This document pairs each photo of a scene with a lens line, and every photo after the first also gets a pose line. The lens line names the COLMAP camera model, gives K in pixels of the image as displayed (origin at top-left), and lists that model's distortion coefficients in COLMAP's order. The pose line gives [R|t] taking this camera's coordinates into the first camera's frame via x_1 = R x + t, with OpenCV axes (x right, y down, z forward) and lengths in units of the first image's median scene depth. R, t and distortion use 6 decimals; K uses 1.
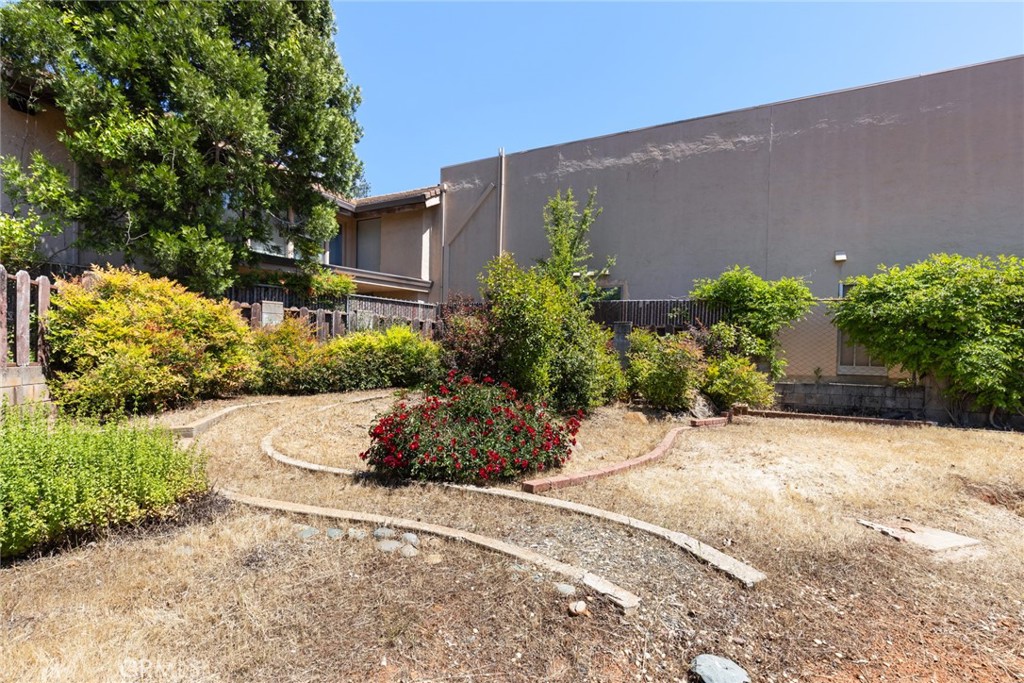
lens RADIAL K [[467.2, 0, 512.1], [0, 467.2, 355.5], [0, 0, 1]] dist [0.000329, -0.000147]
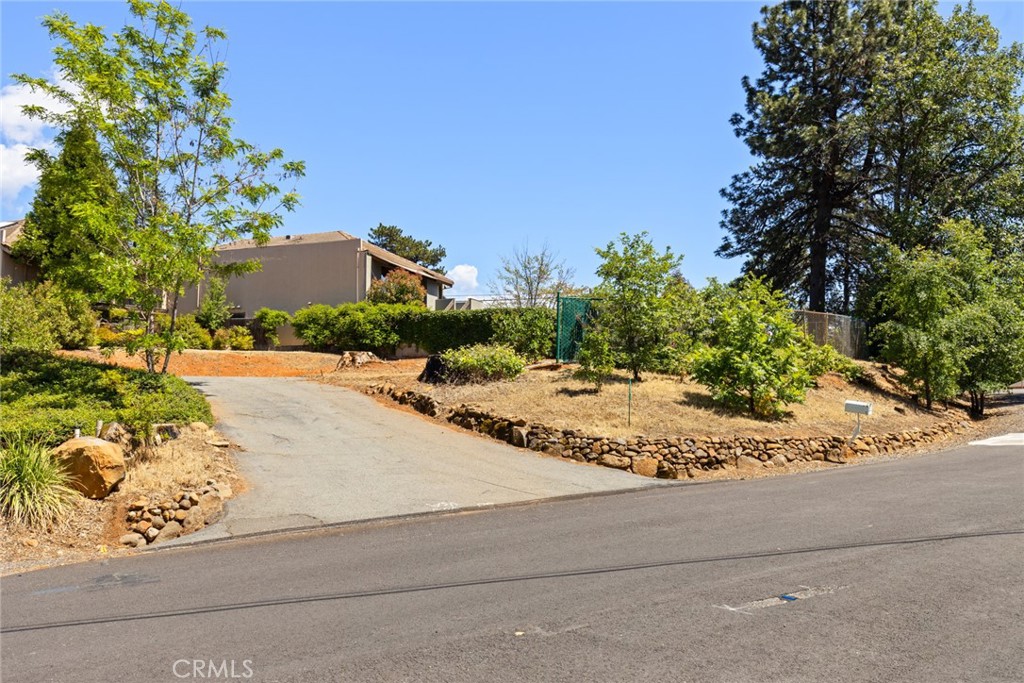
lens RADIAL K [[812.0, 0, 512.0], [0, 812.0, 341.5], [0, 0, 1]] dist [0.021222, -0.003480]
pose [[0.994484, -0.010458, 0.104363, 1.389912], [0.018354, 0.997016, -0.074988, 0.403765], [-0.103268, 0.076490, 0.991708, -3.909796]]
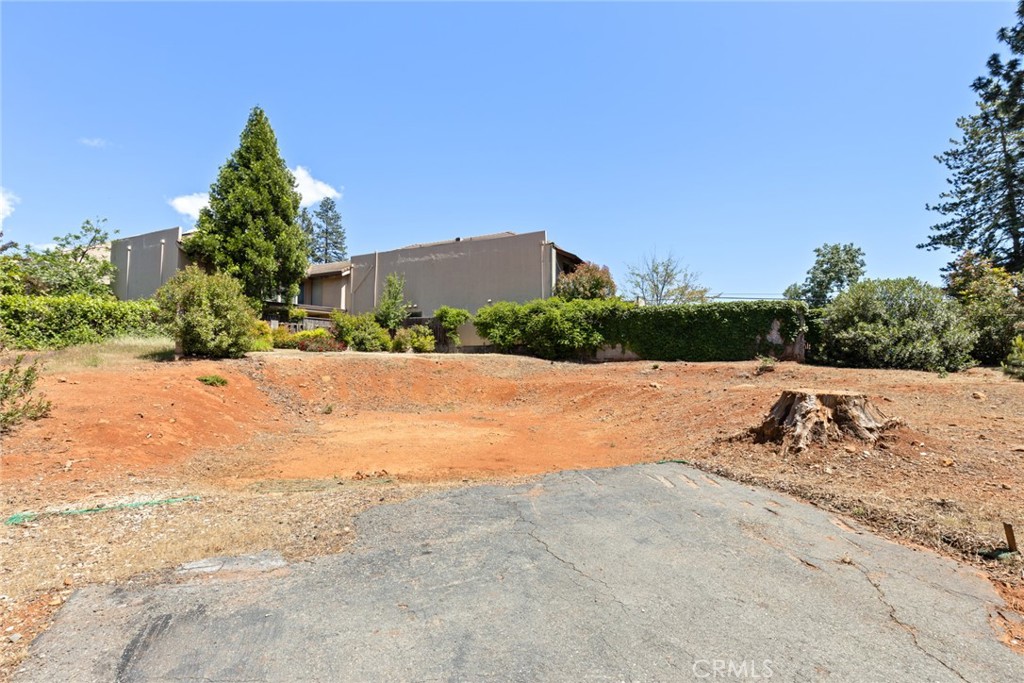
lens RADIAL K [[493.1, 0, 512.0], [0, 493.1, 341.5], [0, 0, 1]] dist [-0.004267, -0.000599]
pose [[0.999596, -0.015151, 0.024043, 0.758553], [0.016605, 0.997970, -0.061482, 0.196154], [-0.023062, 0.061857, 0.997819, -1.791296]]
